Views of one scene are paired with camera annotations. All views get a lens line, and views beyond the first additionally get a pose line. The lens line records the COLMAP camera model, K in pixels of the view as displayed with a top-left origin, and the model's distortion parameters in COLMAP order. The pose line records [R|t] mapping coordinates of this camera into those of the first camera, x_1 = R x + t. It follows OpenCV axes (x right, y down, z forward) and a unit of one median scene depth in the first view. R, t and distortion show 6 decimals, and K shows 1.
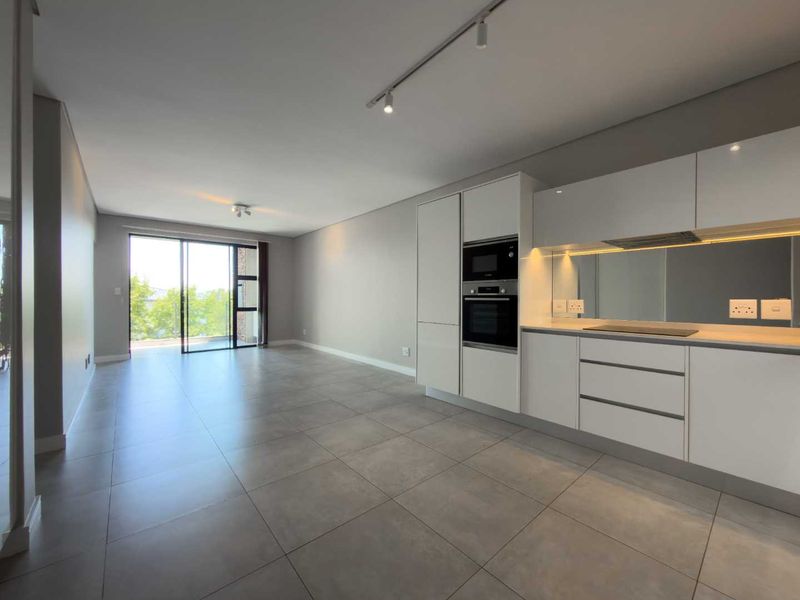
lens RADIAL K [[322.0, 0, 401.4], [0, 322.0, 298.9], [0, 0, 1]] dist [-0.001570, -0.000170]
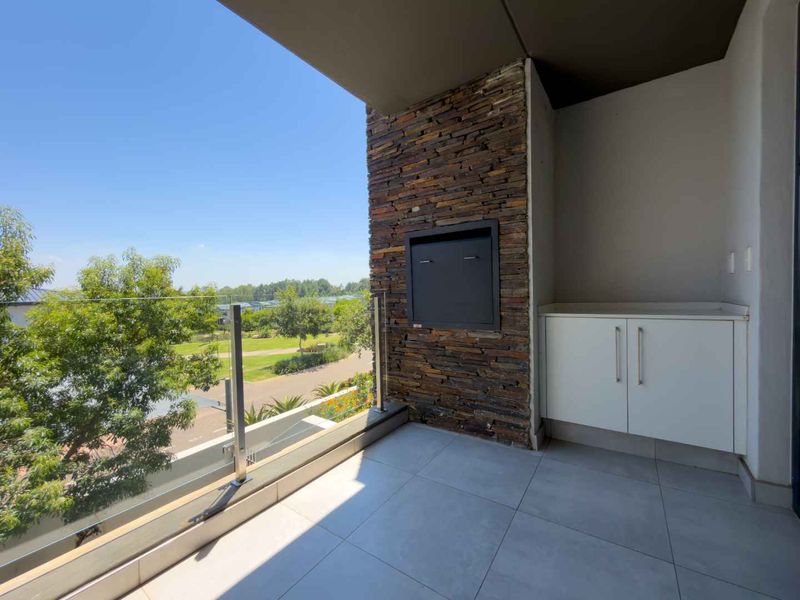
lens RADIAL K [[322.0, 0, 401.4], [0, 322.0, 298.9], [0, 0, 1]] dist [-0.001570, -0.000170]
pose [[0.969286, -0.034428, 0.243515, -0.755571], [0.029955, 0.999308, 0.022049, 0.008224], [-0.244106, -0.014077, 0.969646, 0.906749]]
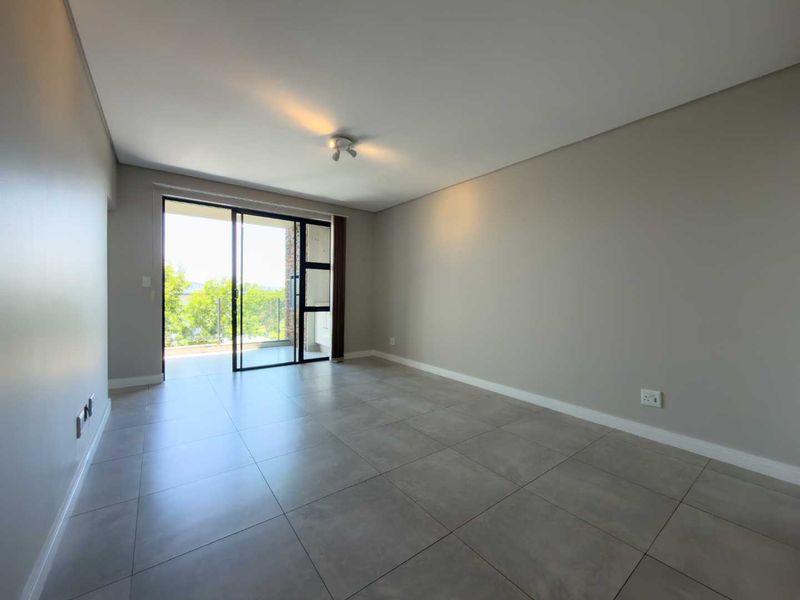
lens RADIAL K [[318.9, 0, 400.0], [0, 318.9, 300.0], [0, 0, 1]] dist [-0.000340, 0.000013]
pose [[0.998042, 0.014439, -0.060850, -0.248858], [-0.013518, 0.999788, 0.015530, -0.002124], [0.061062, -0.014677, 0.998026, 0.292245]]
